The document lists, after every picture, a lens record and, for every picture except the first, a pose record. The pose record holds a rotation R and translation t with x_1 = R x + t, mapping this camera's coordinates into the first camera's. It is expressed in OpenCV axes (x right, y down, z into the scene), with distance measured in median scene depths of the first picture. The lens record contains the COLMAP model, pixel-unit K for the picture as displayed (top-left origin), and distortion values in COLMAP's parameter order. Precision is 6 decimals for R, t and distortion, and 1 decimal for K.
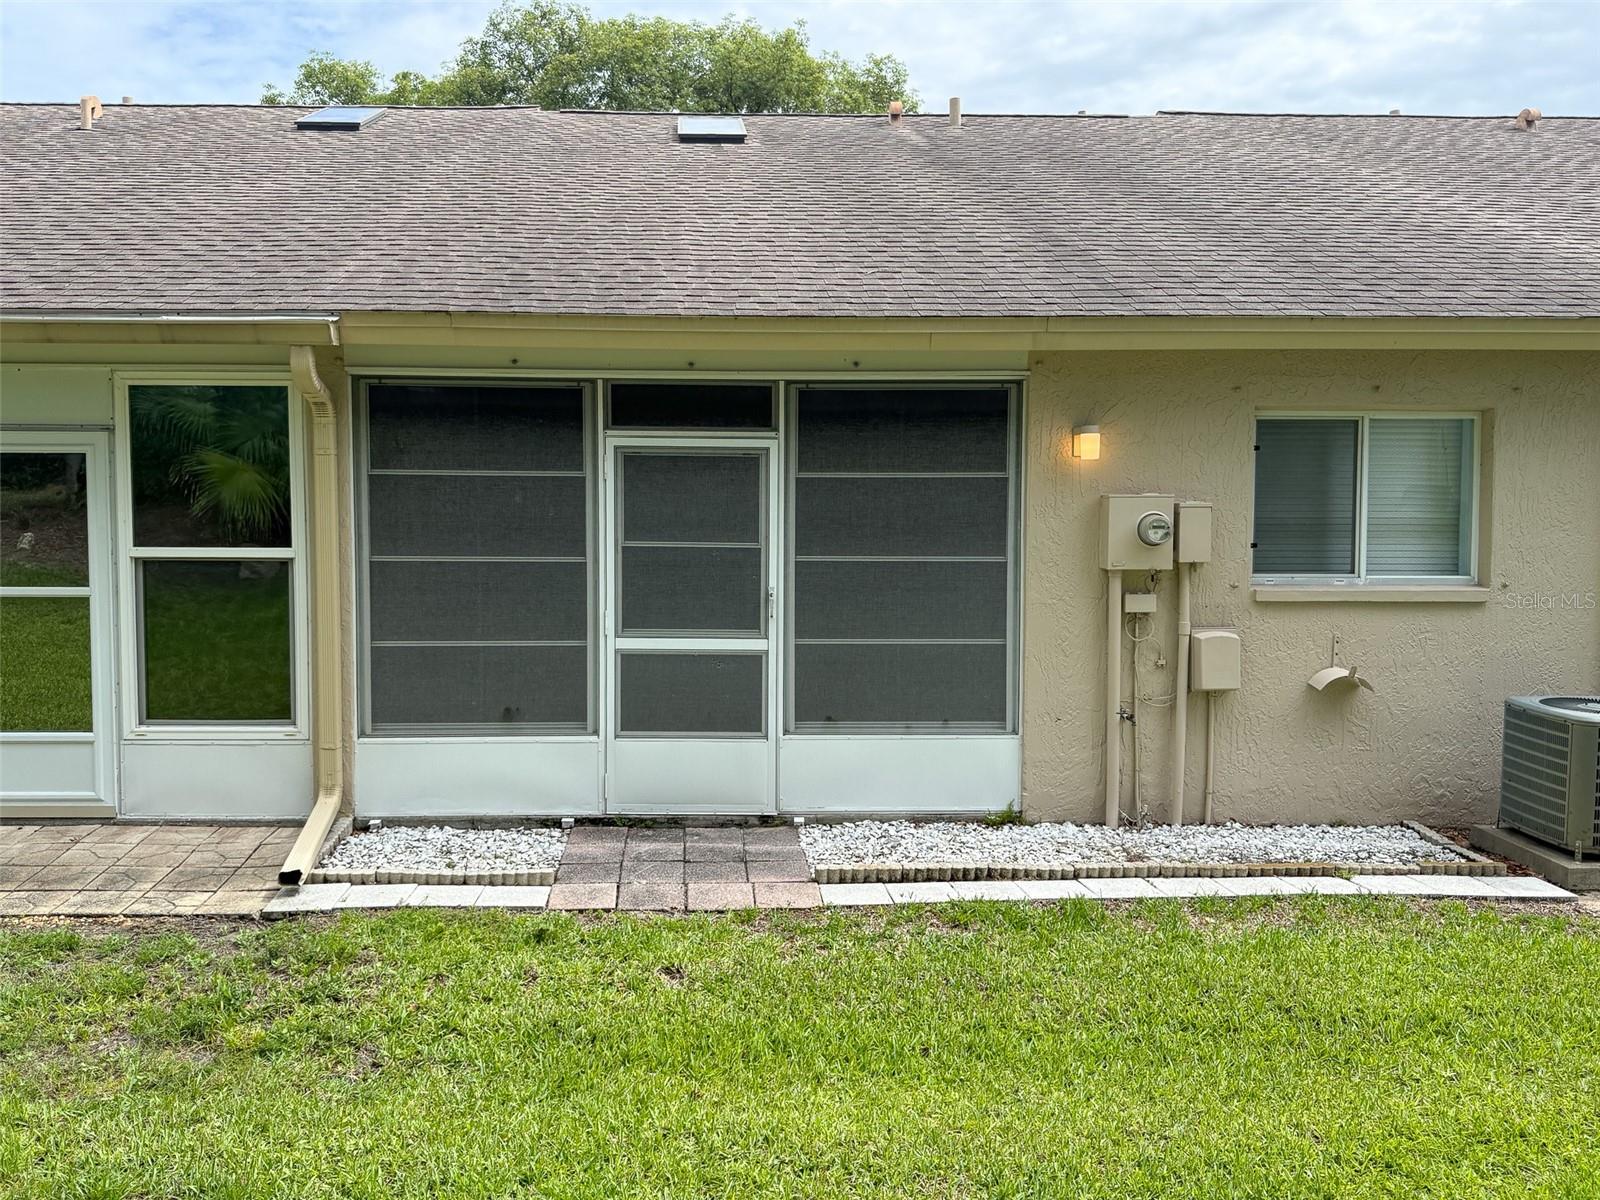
lens RADIAL K [[1396.9, 0, 800.0], [0, 1396.9, 600.0], [0, 0, 1]] dist [0.146964, -0.326272]
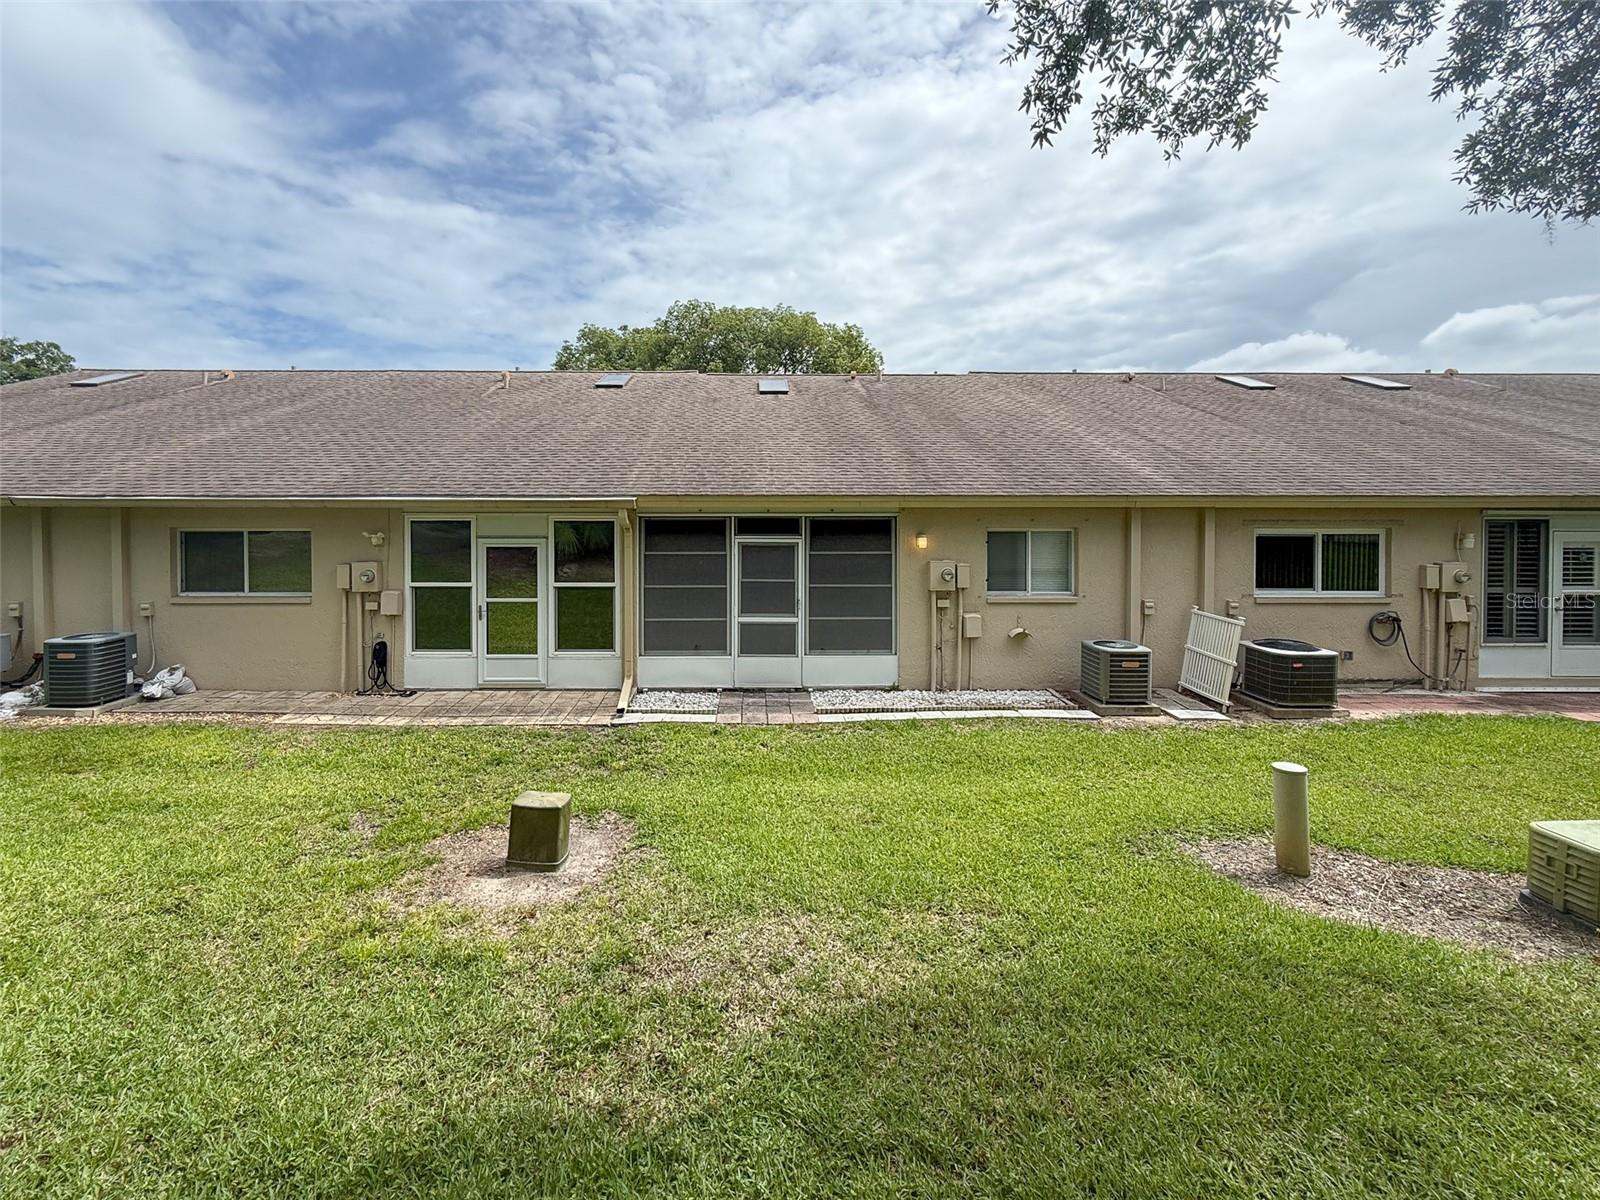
lens RADIAL K [[676.3, 0, 805.2], [0, 676.3, 540.4], [0, 0, 1]] dist [-0.000144, -0.000061]
pose [[0.999916, -0.003738, -0.012393, 0.005949], [0.003016, 0.998323, -0.057807, -0.041780], [0.012588, 0.057765, 0.998251, -0.239346]]
